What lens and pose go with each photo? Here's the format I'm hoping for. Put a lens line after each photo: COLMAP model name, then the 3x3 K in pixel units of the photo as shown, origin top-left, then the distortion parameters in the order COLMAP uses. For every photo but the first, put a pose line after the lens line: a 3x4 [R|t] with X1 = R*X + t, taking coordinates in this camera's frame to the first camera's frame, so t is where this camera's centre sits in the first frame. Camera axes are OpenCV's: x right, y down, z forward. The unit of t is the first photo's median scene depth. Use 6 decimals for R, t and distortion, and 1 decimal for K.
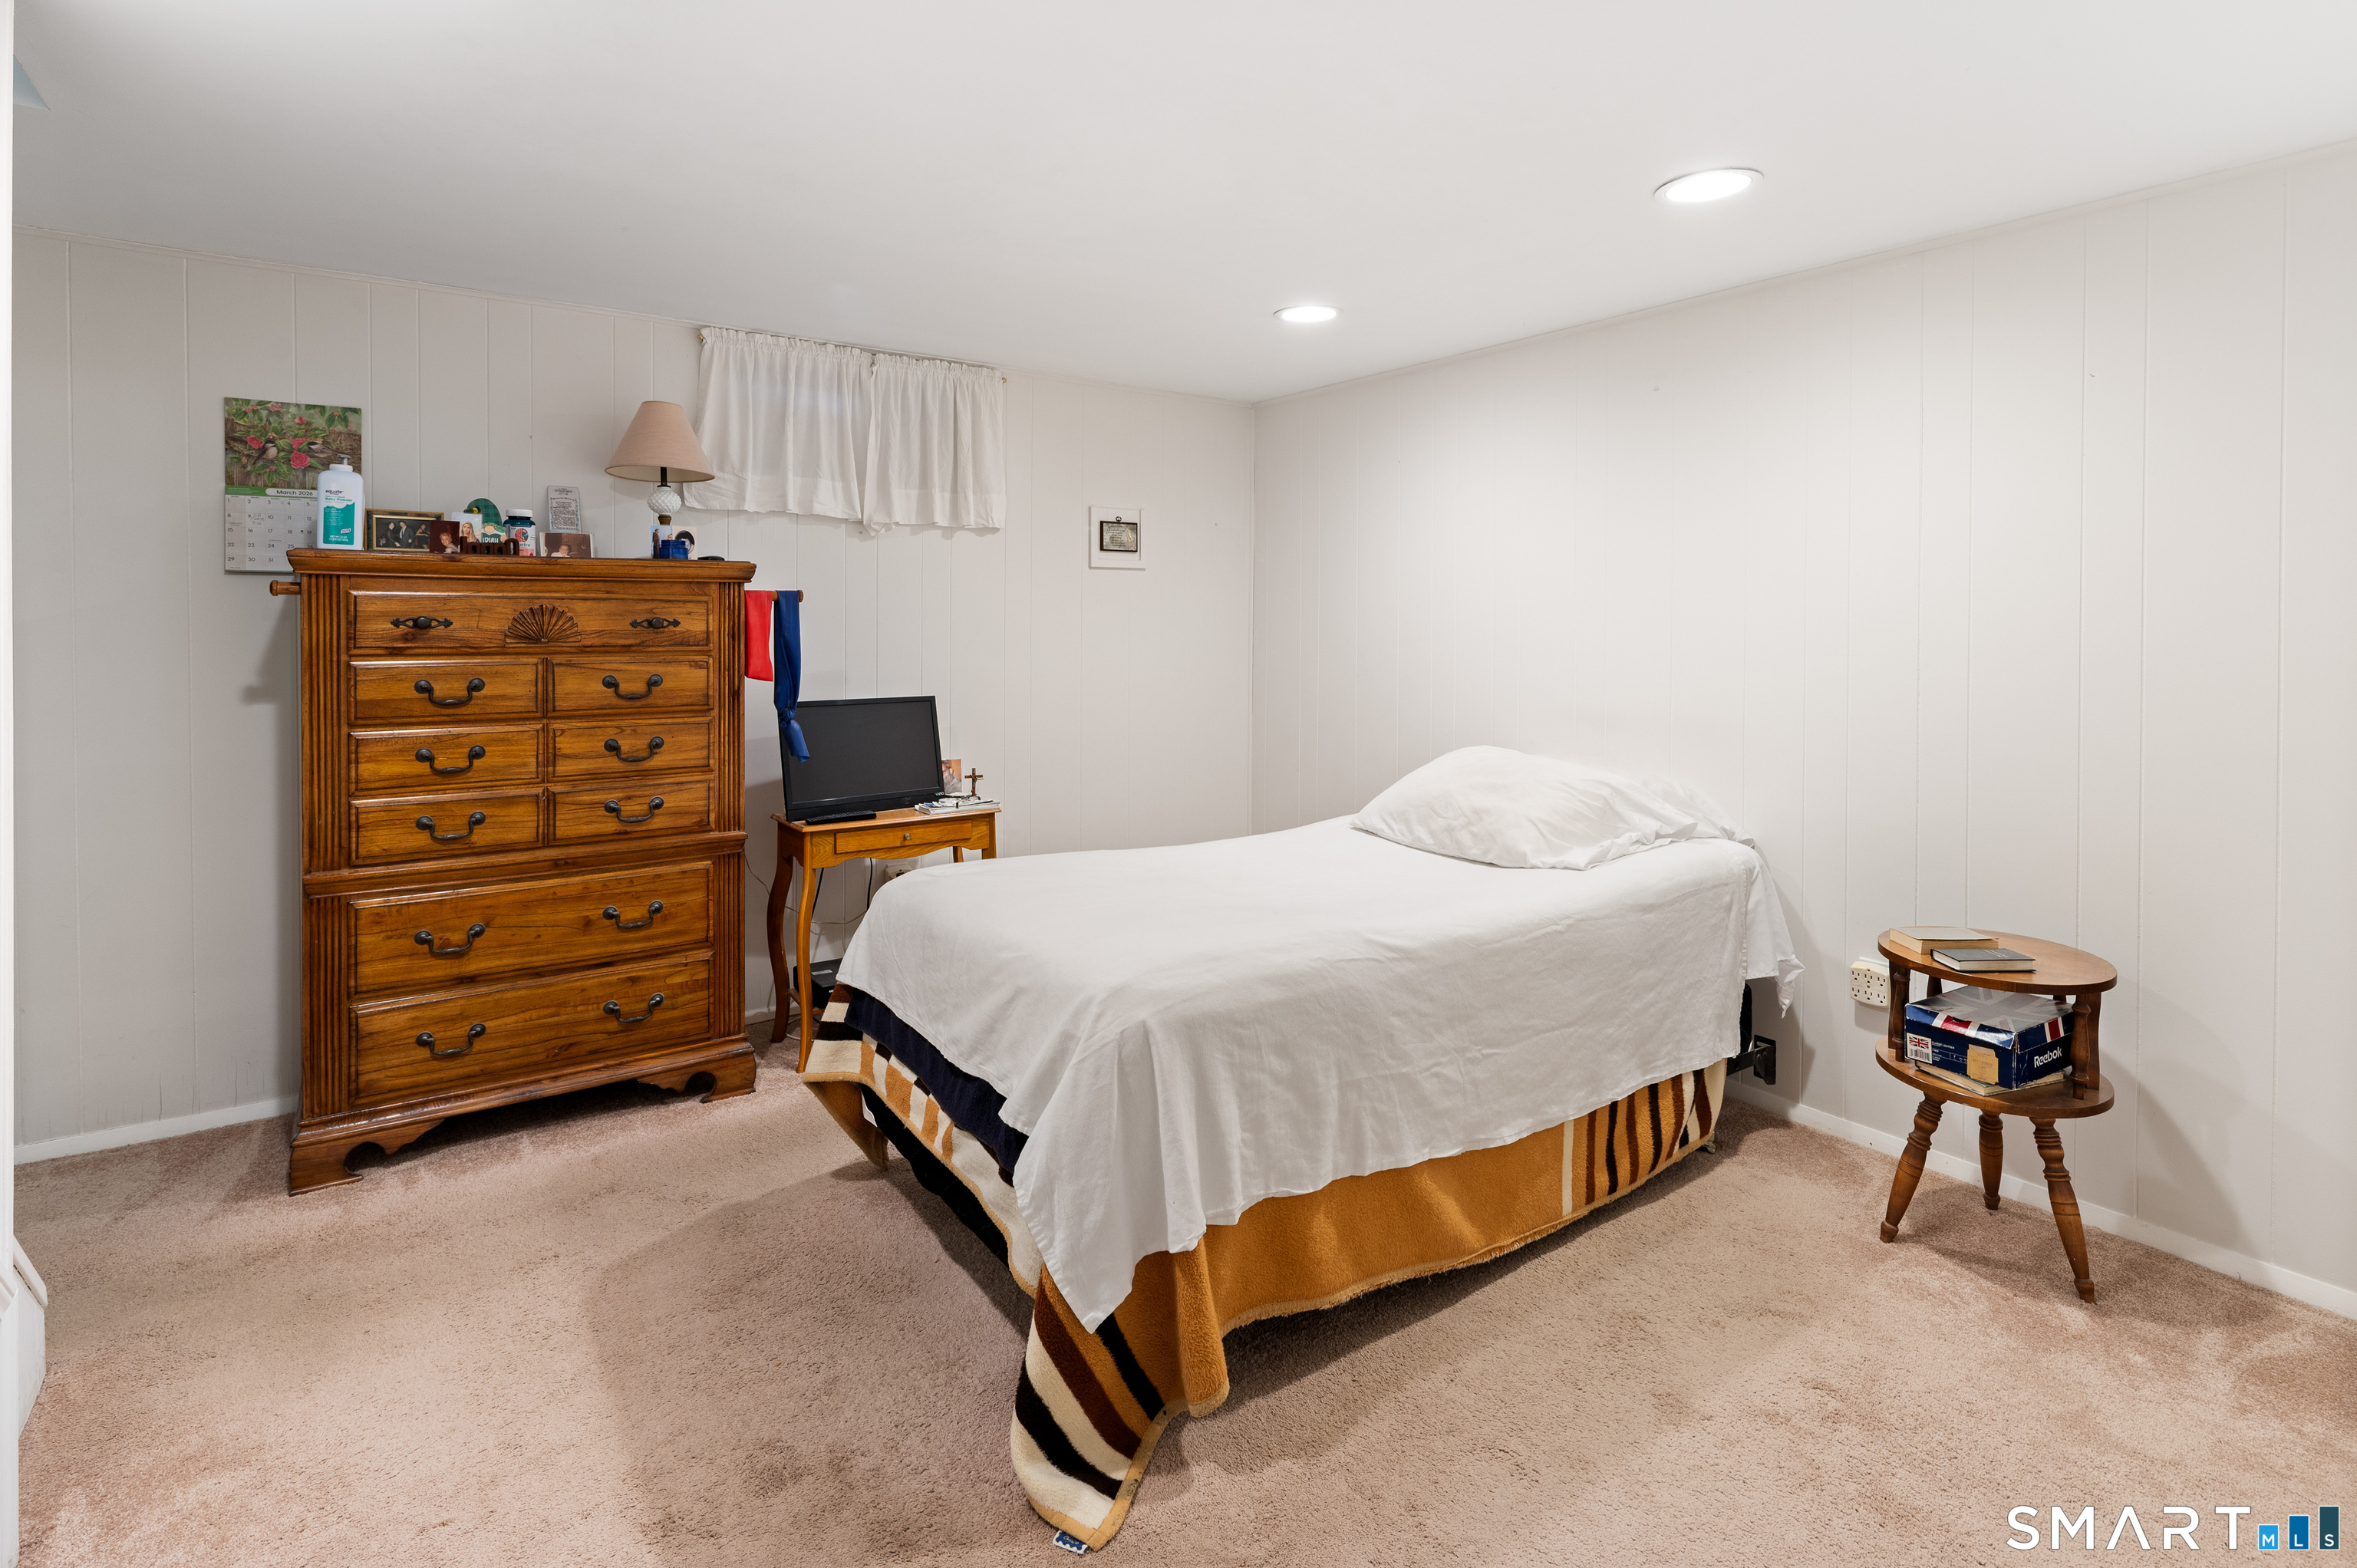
lens RADIAL K [[1142.8, 0, 1181.3], [0, 1142.8, 647.7], [0, 0, 1]] dist [0.000391, -0.000069]
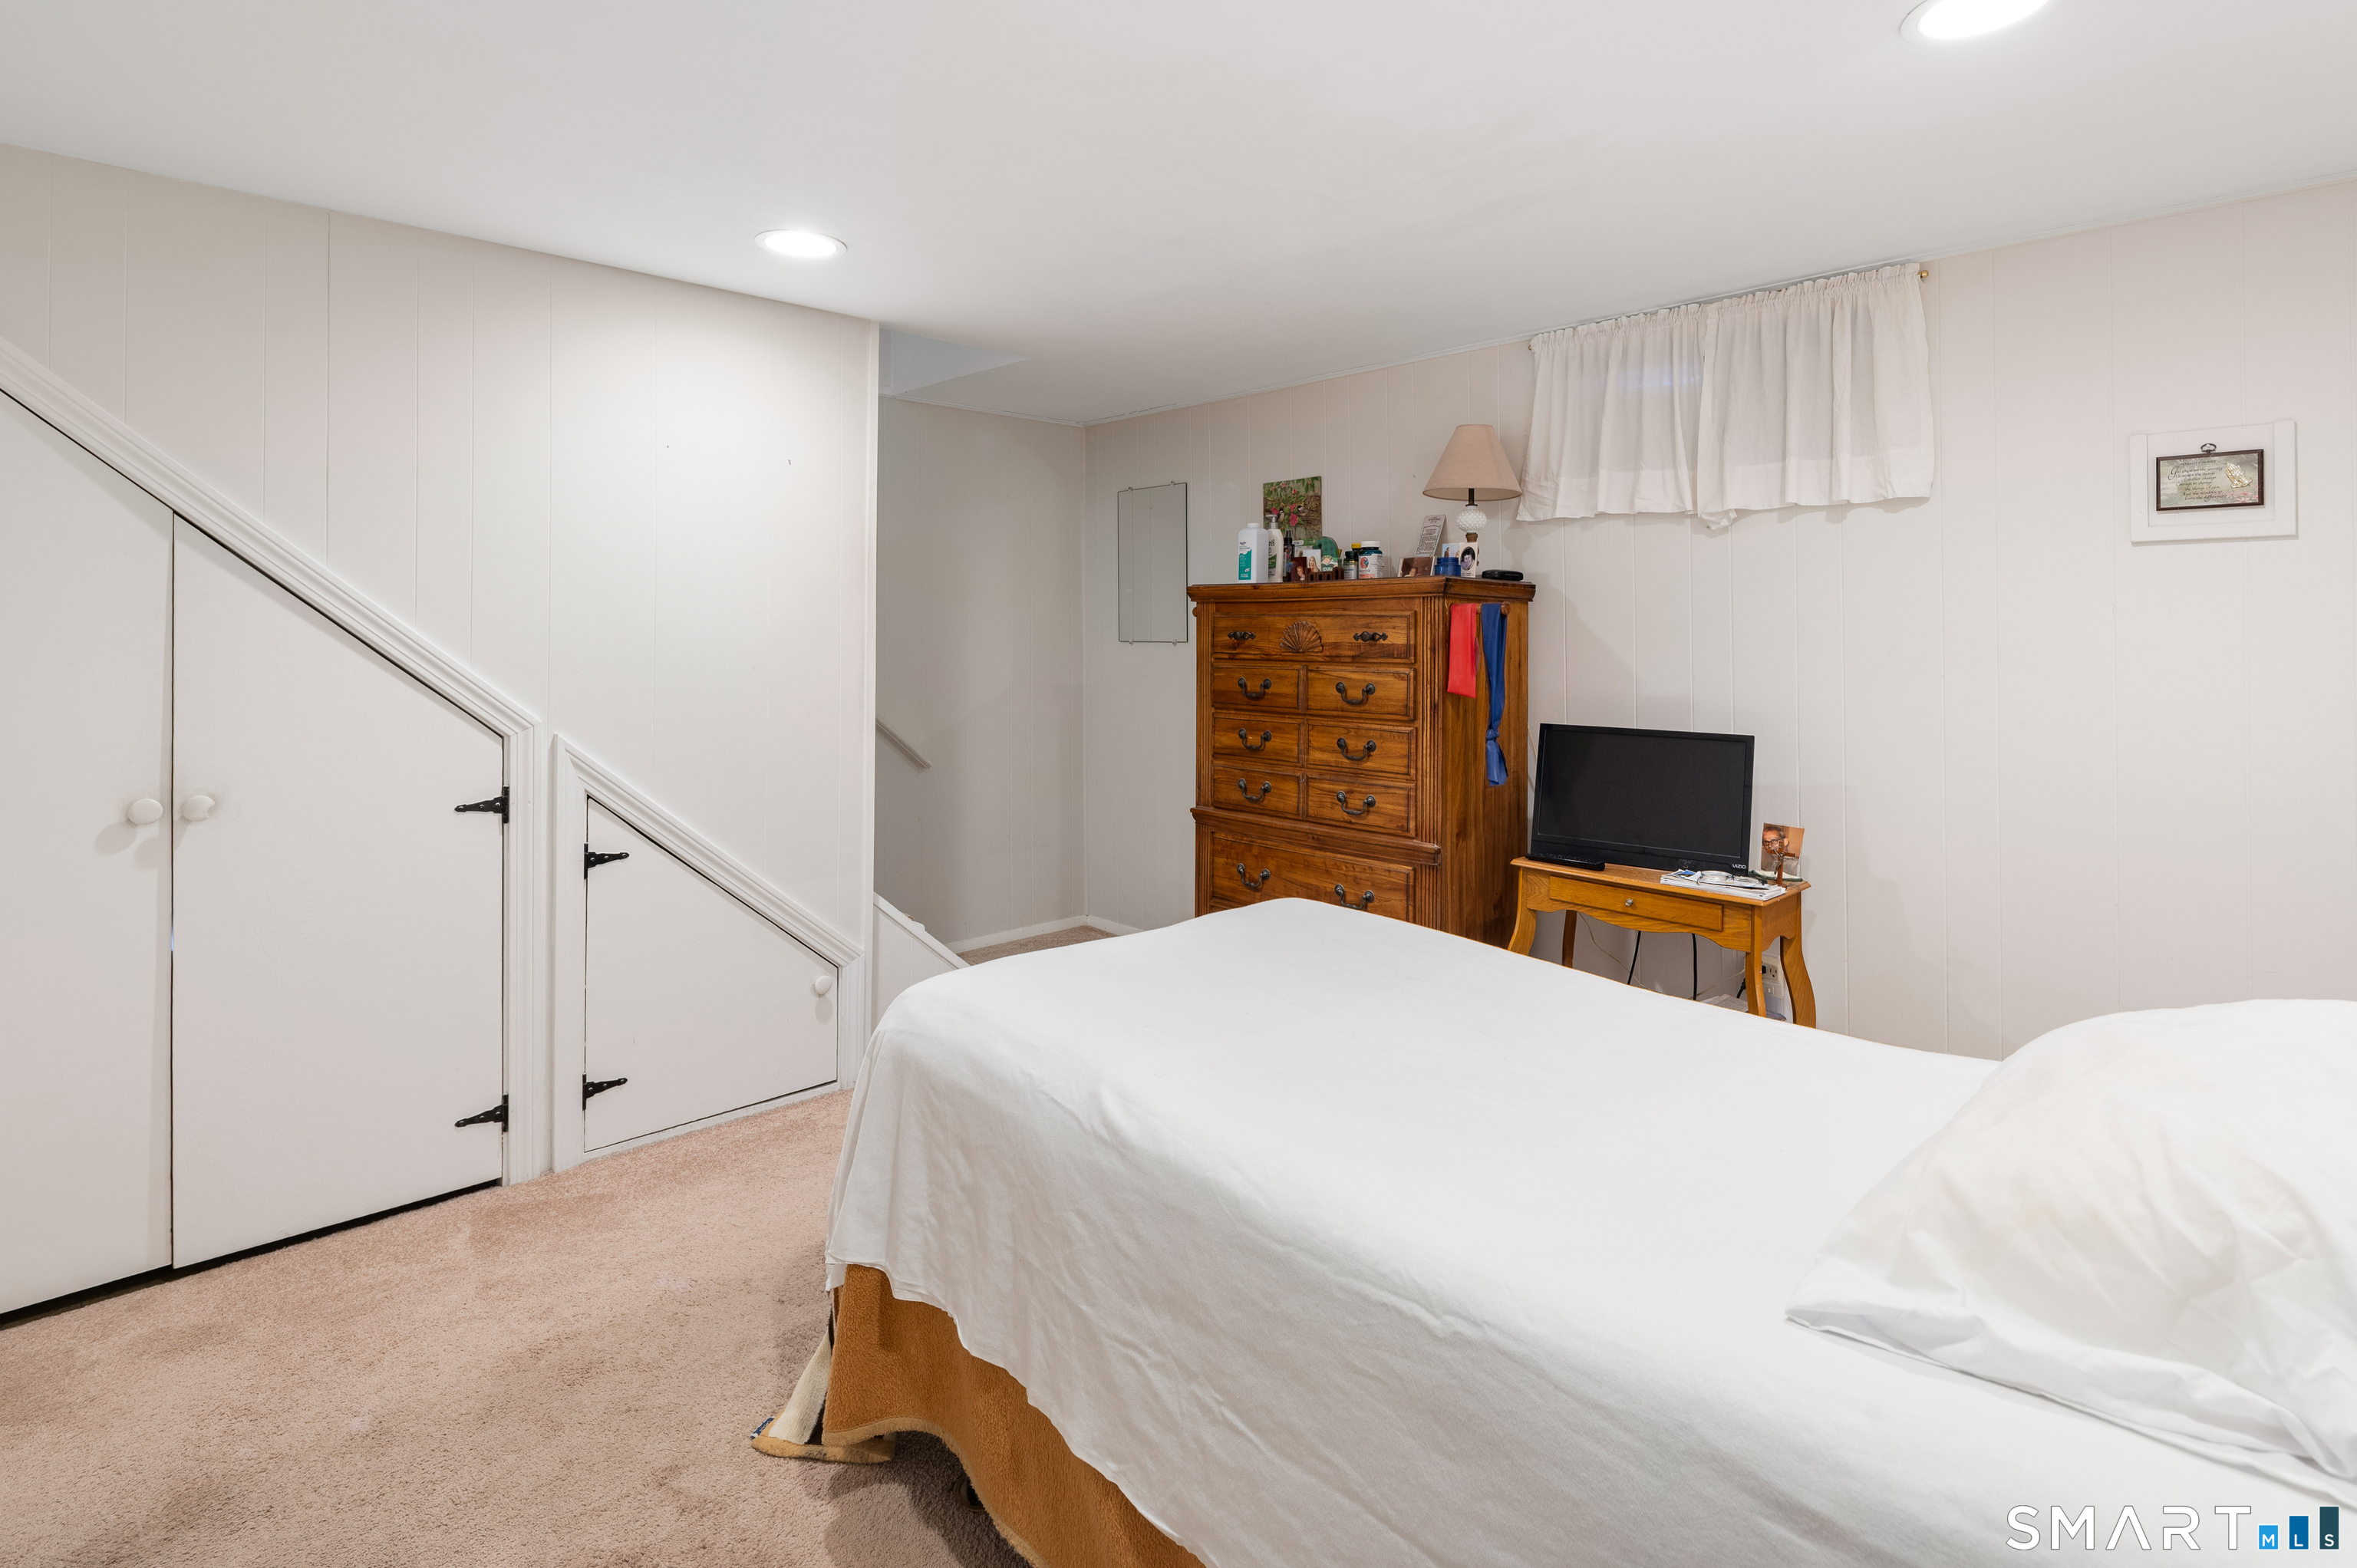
lens RADIAL K [[1147.5, 0, 1182.5], [0, 1147.5, 628.0], [0, 0, 1]] dist [-0.002145, -0.000783]
pose [[0.150903, -0.004771, -0.988537, 0.609009], [-0.026205, 0.999618, -0.008824, -0.015531], [0.988201, 0.027236, 0.150721, 0.664206]]
